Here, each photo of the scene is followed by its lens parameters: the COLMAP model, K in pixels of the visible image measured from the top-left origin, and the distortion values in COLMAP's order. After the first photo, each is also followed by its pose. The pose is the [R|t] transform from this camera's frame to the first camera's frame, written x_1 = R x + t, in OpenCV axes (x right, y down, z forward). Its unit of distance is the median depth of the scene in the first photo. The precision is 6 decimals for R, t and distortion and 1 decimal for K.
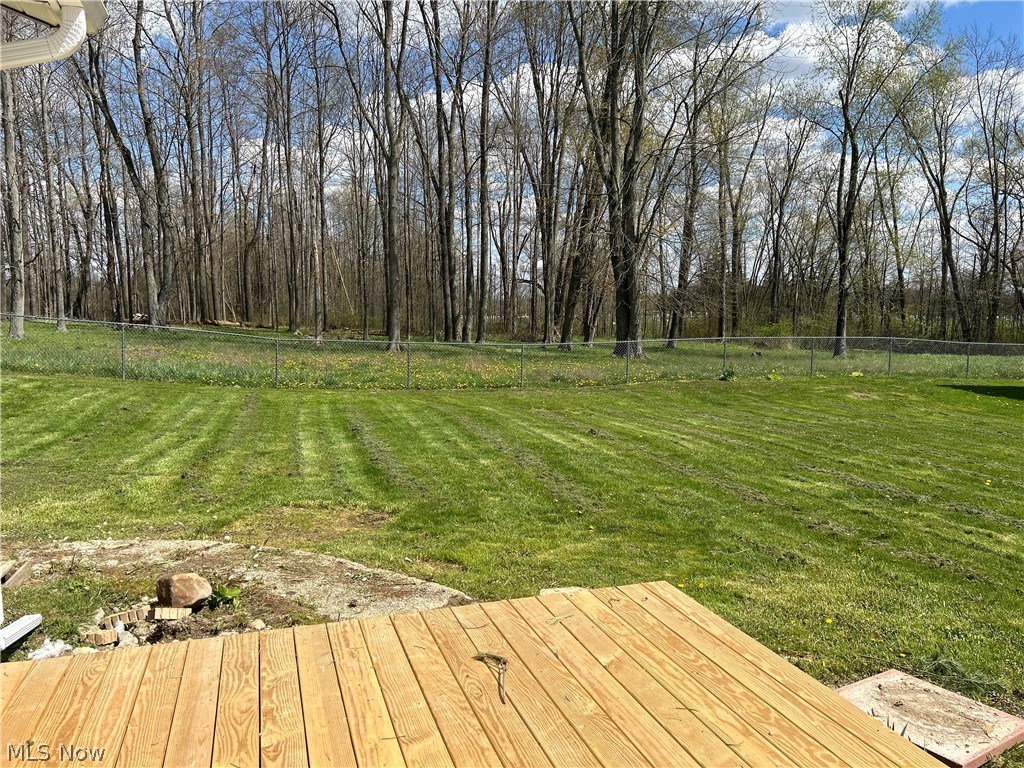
lens RADIAL K [[769.2, 0, 510.2], [0, 769.2, 393.6], [0, 0, 1]] dist [0.061274, -0.071212]
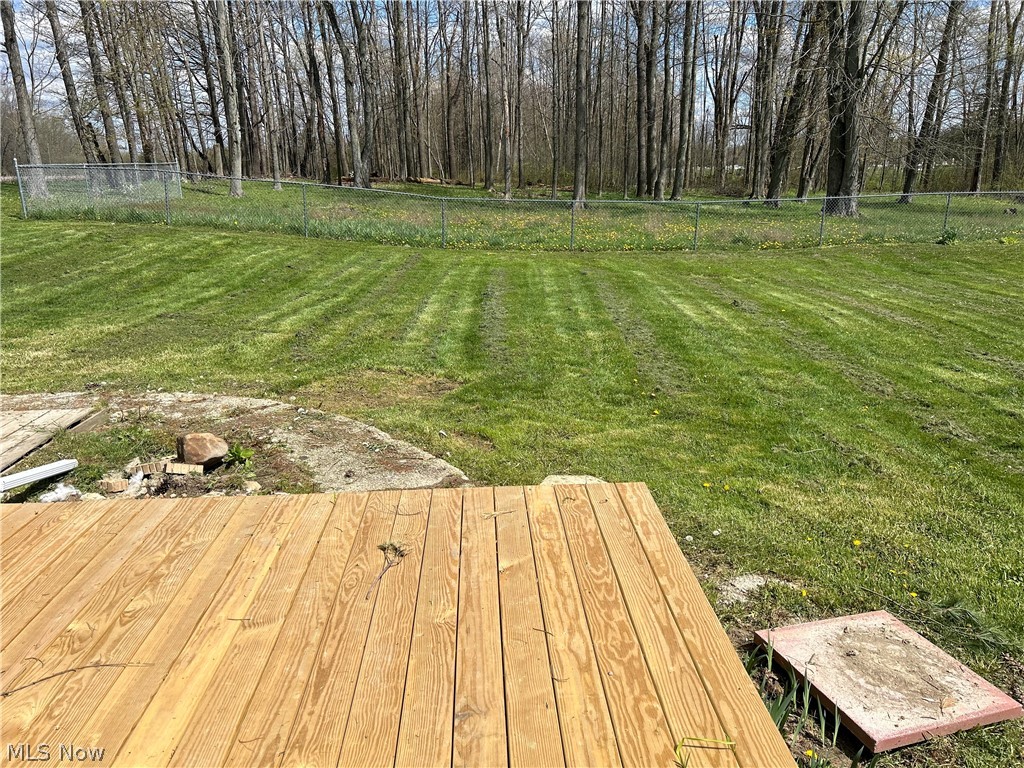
lens RADIAL K [[769.2, 0, 535.0], [0, 769.2, 386.7], [0, 0, 1]] dist [0.061274, -0.071212]
pose [[0.962816, 0.061436, -0.263080, 0.175412], [-0.014656, 0.984244, 0.176207, -0.015074], [0.269760, -0.165799, 0.948546, 0.071966]]
